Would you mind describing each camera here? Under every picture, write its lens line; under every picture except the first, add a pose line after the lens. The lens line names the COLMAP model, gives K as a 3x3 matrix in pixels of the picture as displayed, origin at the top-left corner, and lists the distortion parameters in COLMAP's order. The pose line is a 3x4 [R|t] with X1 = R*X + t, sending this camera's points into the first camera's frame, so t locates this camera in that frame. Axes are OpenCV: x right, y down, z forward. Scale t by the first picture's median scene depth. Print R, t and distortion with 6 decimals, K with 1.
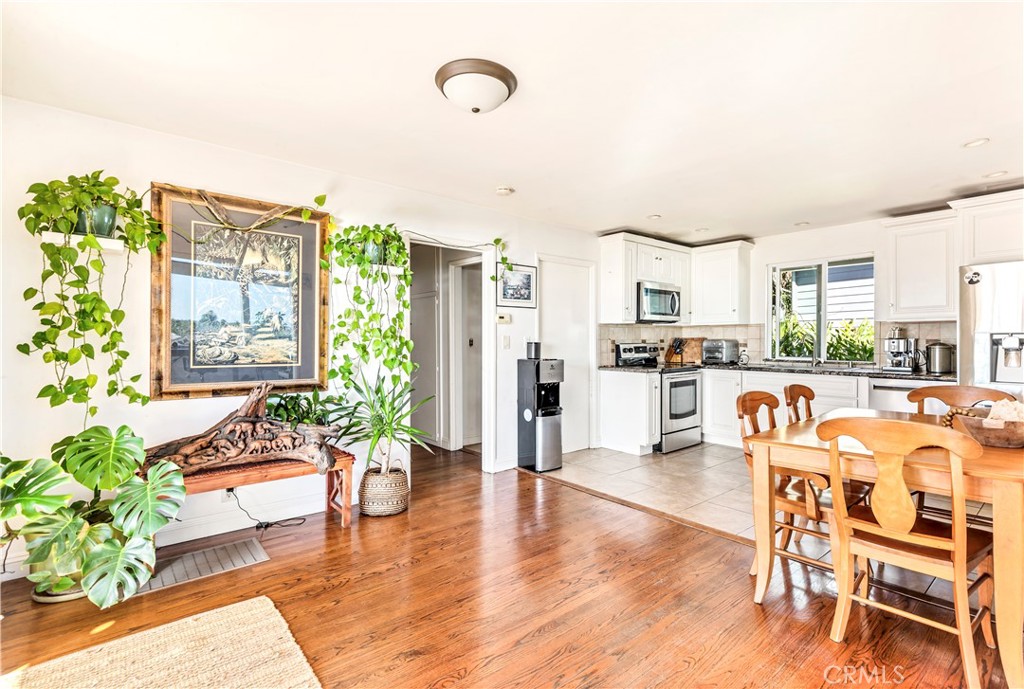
lens RADIAL K [[462.4, 0, 495.5], [0, 462.4, 339.4], [0, 0, 1]] dist [-0.001995, -0.000442]
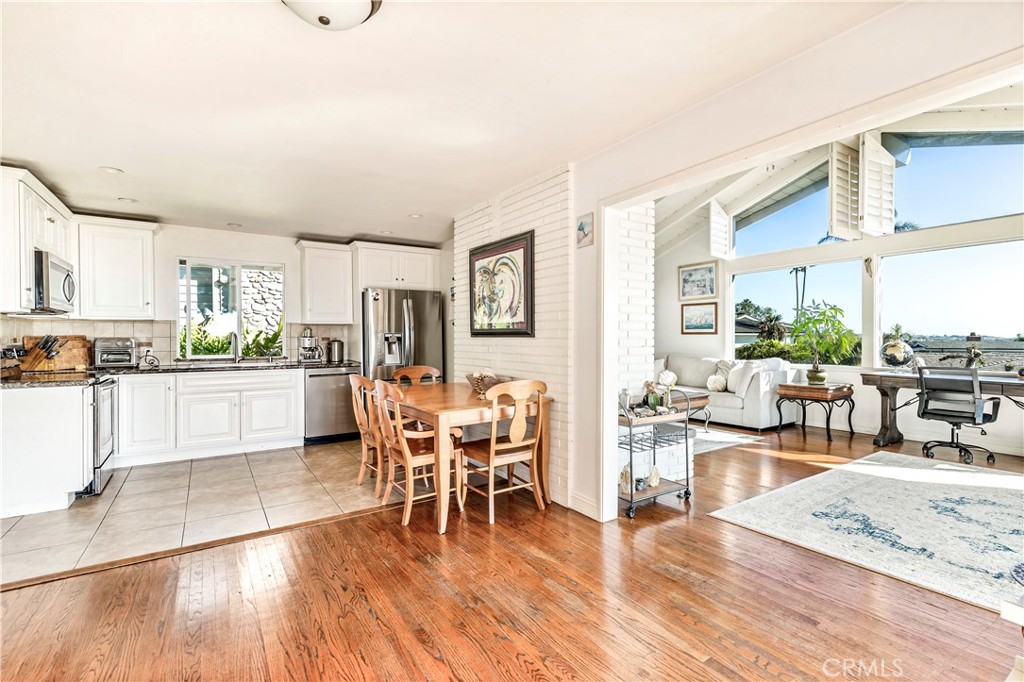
lens RADIAL K [[471.1, 0, 518.4], [0, 471.1, 344.7], [0, 0, 1]] dist [0.001682, 0.001501]
pose [[0.087125, -0.014985, 0.996085, -0.432661], [0.000419, 0.999887, 0.015005, -0.000340], [-0.996197, -0.000890, 0.087121, 0.367383]]
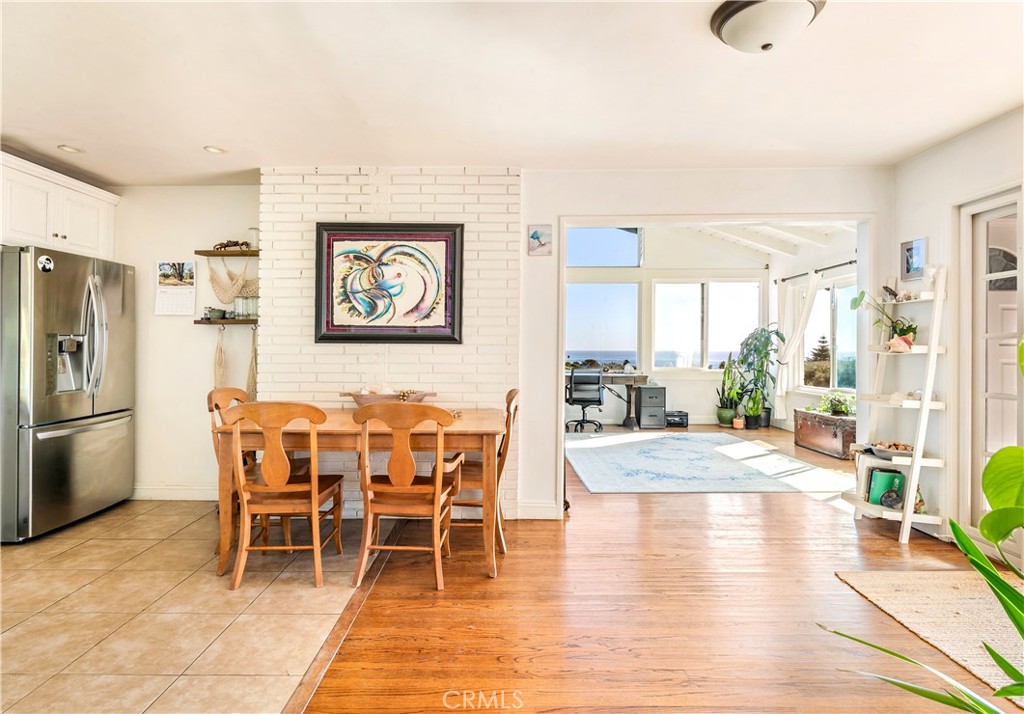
lens RADIAL K [[549.2, 0, 496.2], [0, 549.2, 351.8], [0, 0, 1]] dist [0.028576, 0.000073]
pose [[-0.776585, -0.004836, 0.629994, -0.161916], [-0.001506, 0.999982, 0.005820, 0.008063], [-0.630010, 0.003571, -0.776578, 1.142985]]
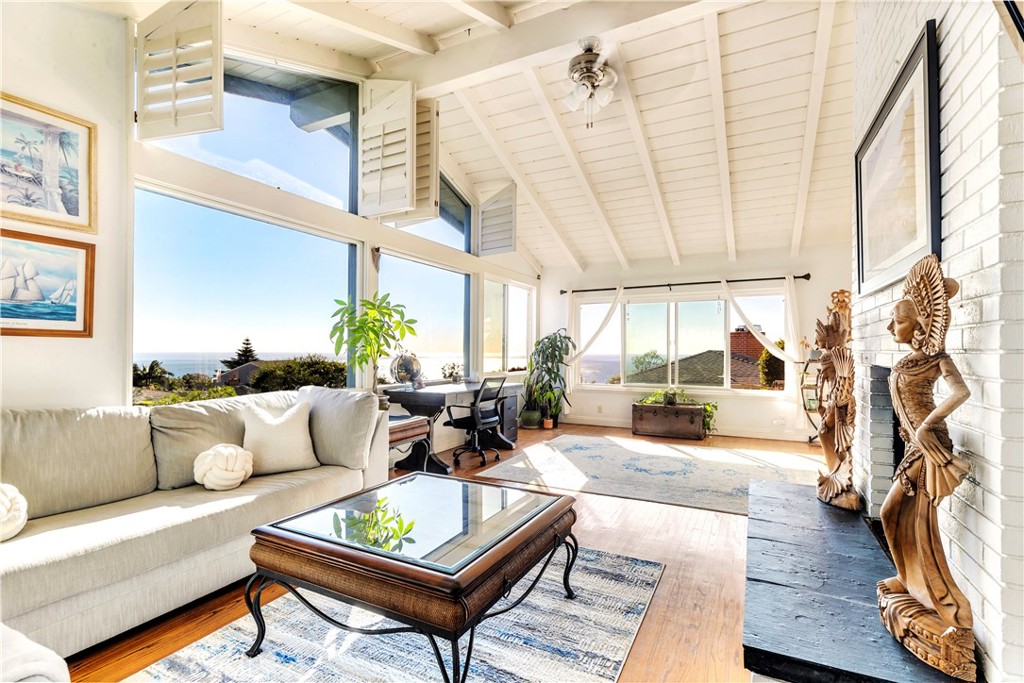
lens RADIAL K [[471.1, 0, 532.1], [0, 471.1, 345.6], [0, 0, 1]] dist [0.001682, 0.001501]
pose [[-0.900363, -0.008542, -0.435055, 1.292021], [-0.003878, 0.999925, -0.011608, 0.003766], [0.435122, -0.008764, -0.900329, 0.596184]]
